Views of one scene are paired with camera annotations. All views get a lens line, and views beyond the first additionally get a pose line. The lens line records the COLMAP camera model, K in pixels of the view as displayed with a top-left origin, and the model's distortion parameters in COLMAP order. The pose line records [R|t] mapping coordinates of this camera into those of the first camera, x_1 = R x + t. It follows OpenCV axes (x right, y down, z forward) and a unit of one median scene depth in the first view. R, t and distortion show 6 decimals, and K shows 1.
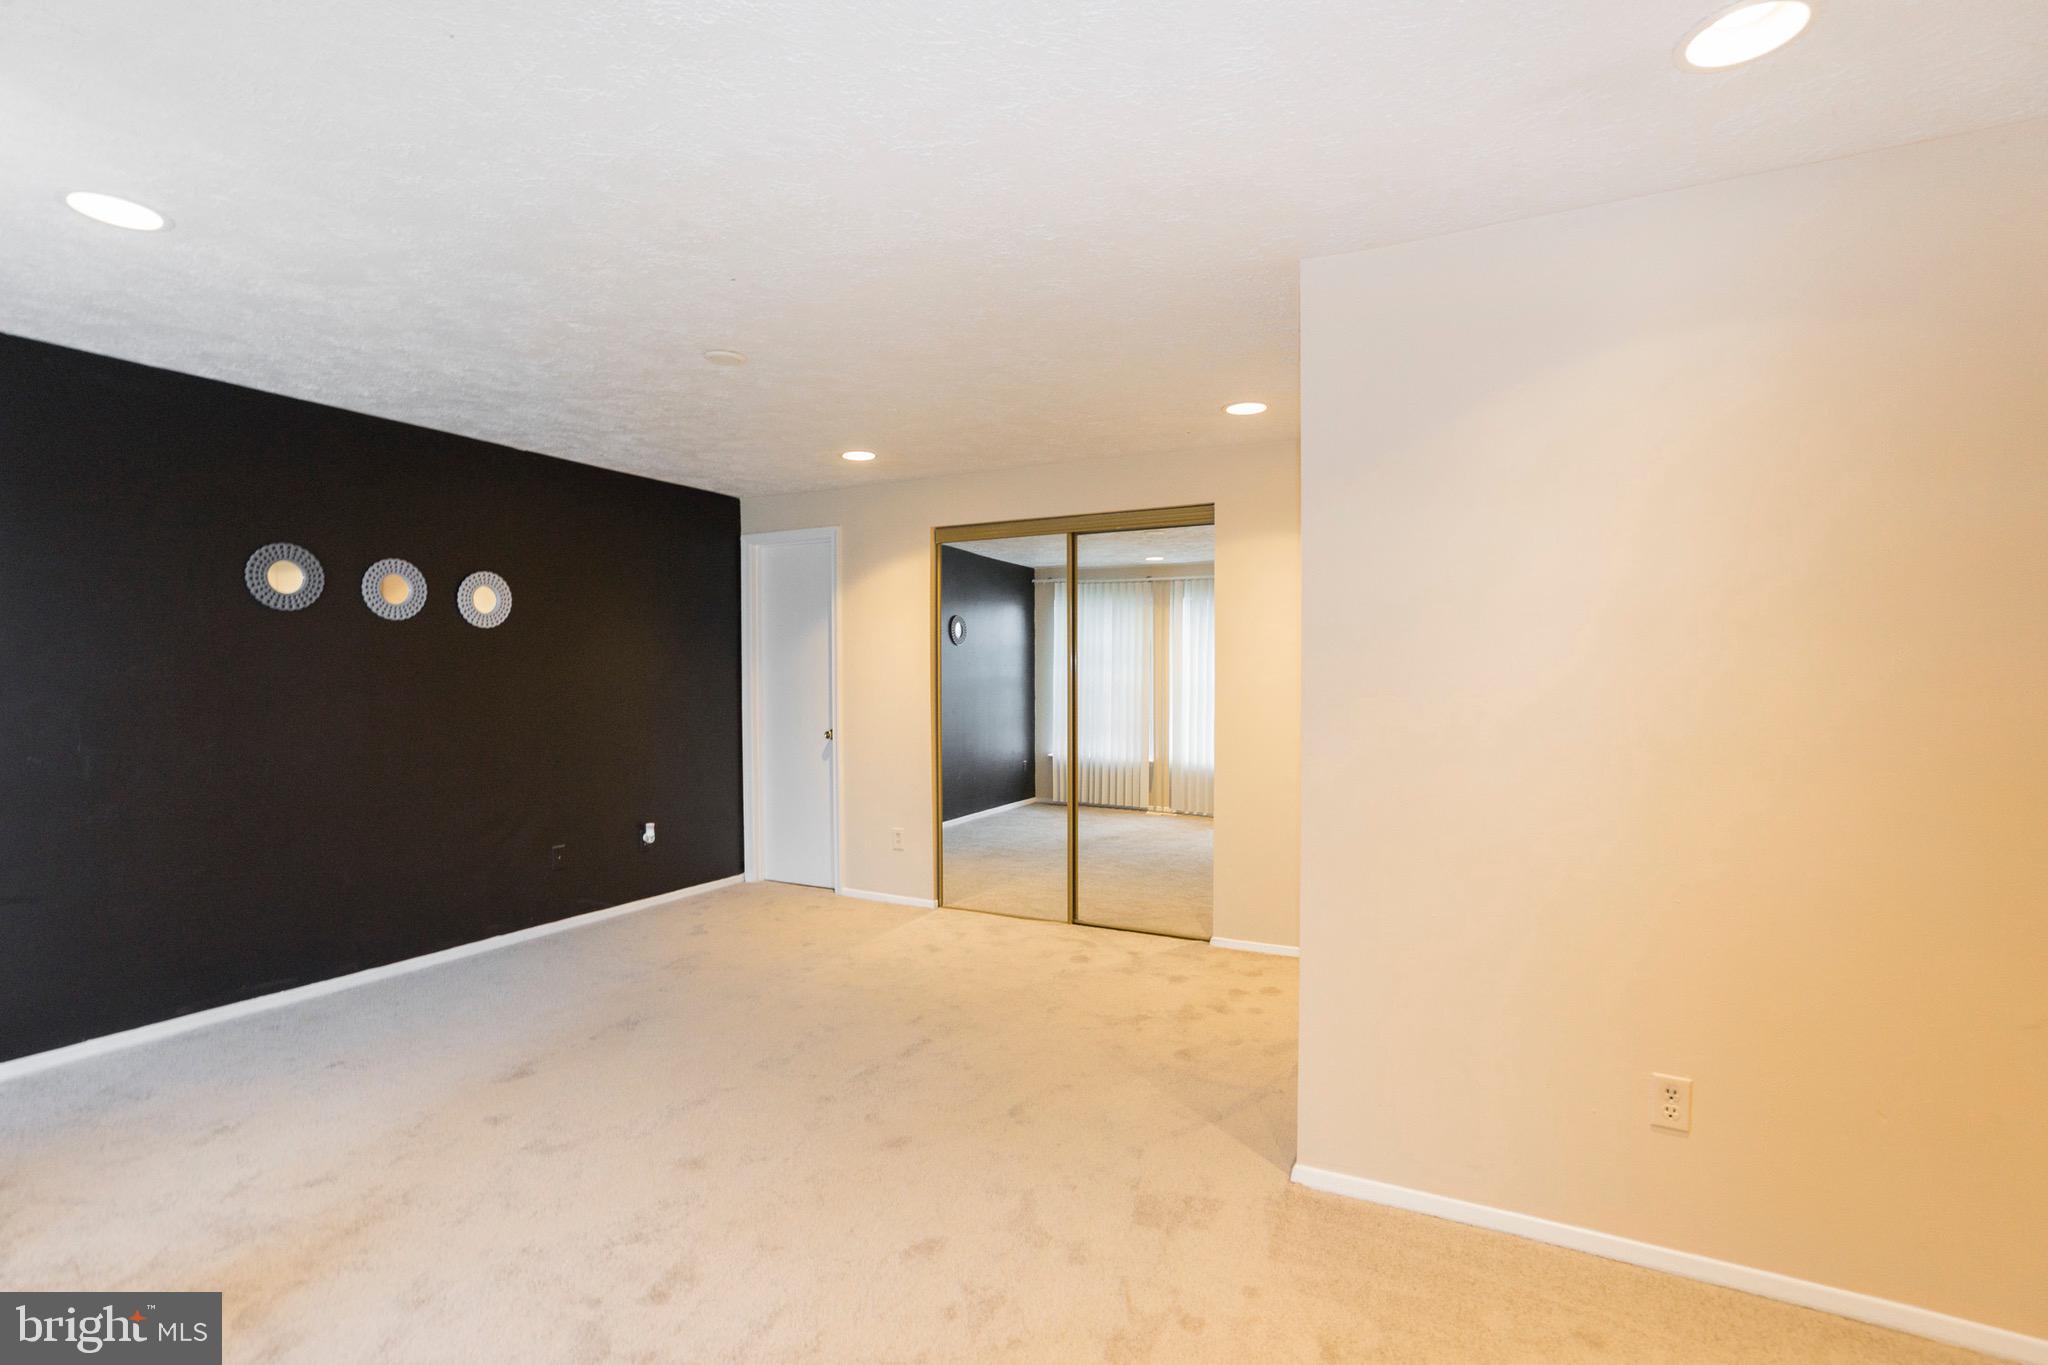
lens RADIAL K [[933.8, 0, 1024.0], [0, 933.8, 682.5], [0, 0, 1]] dist [0.000356, 0.021080]
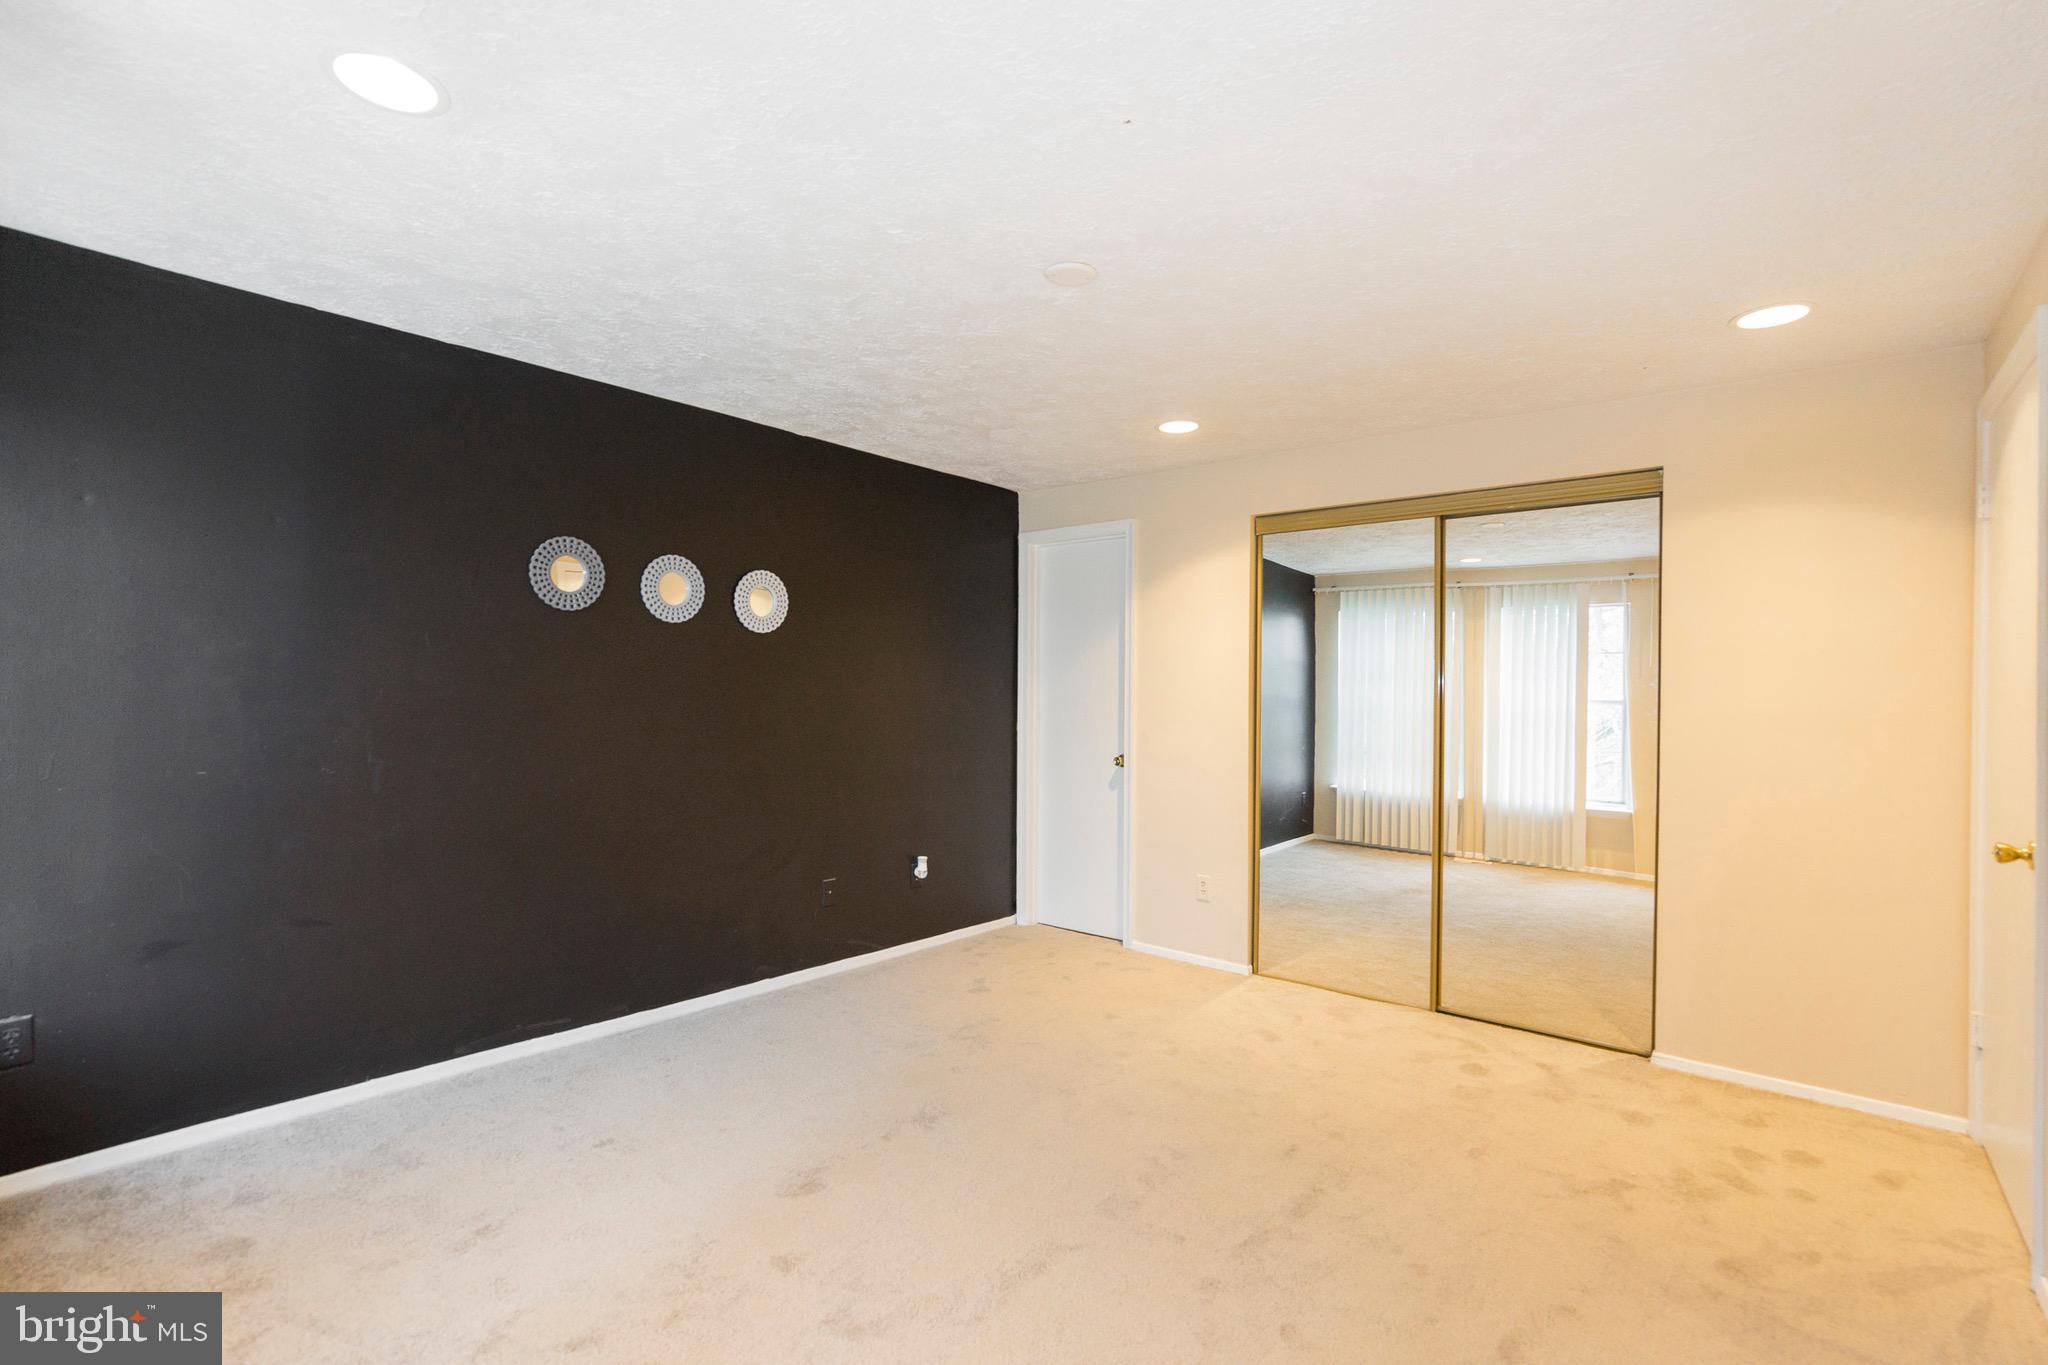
lens RADIAL K [[938.6, 0, 1053.8], [0, 938.6, 690.9], [0, 0, 1]] dist [-0.001640, 0.023518]
pose [[0.981300, 0.014055, -0.191969, -0.127484], [-0.016533, 0.999799, -0.011311, 0.002744], [0.191772, 0.014273, 0.981336, 0.173366]]
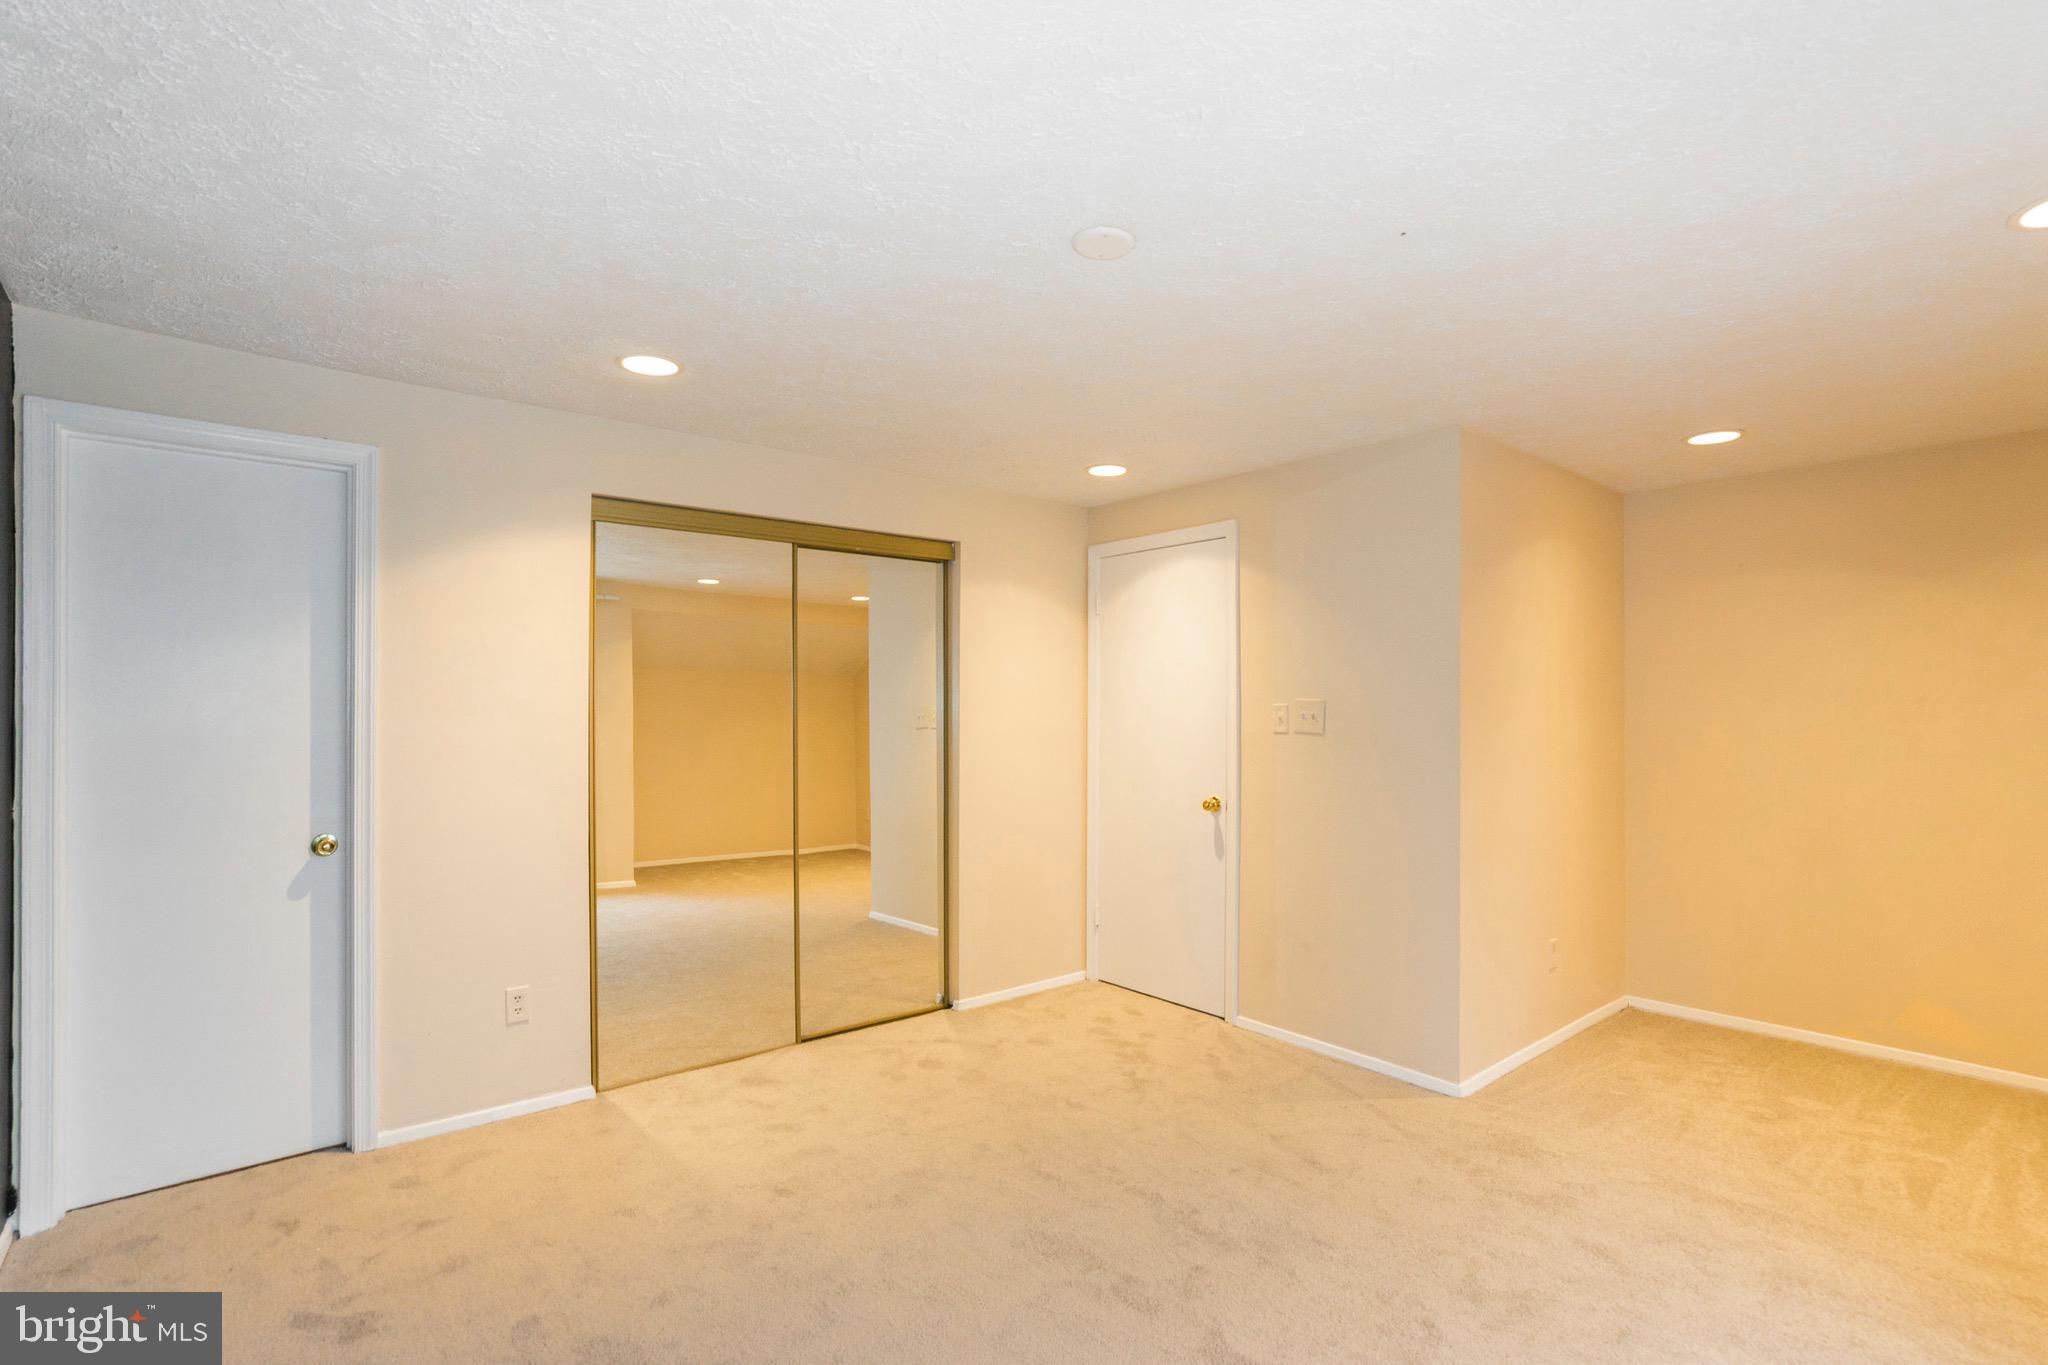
lens RADIAL K [[952.5, 0, 1025.9], [0, 952.5, 704.5], [0, 0, 1]] dist [-0.040455, 0.032153]
pose [[0.398162, 0.011300, 0.917246, -0.661750], [0.011189, 0.999790, -0.017174, -0.010019], [-0.917247, 0.017101, 0.397951, 0.557998]]
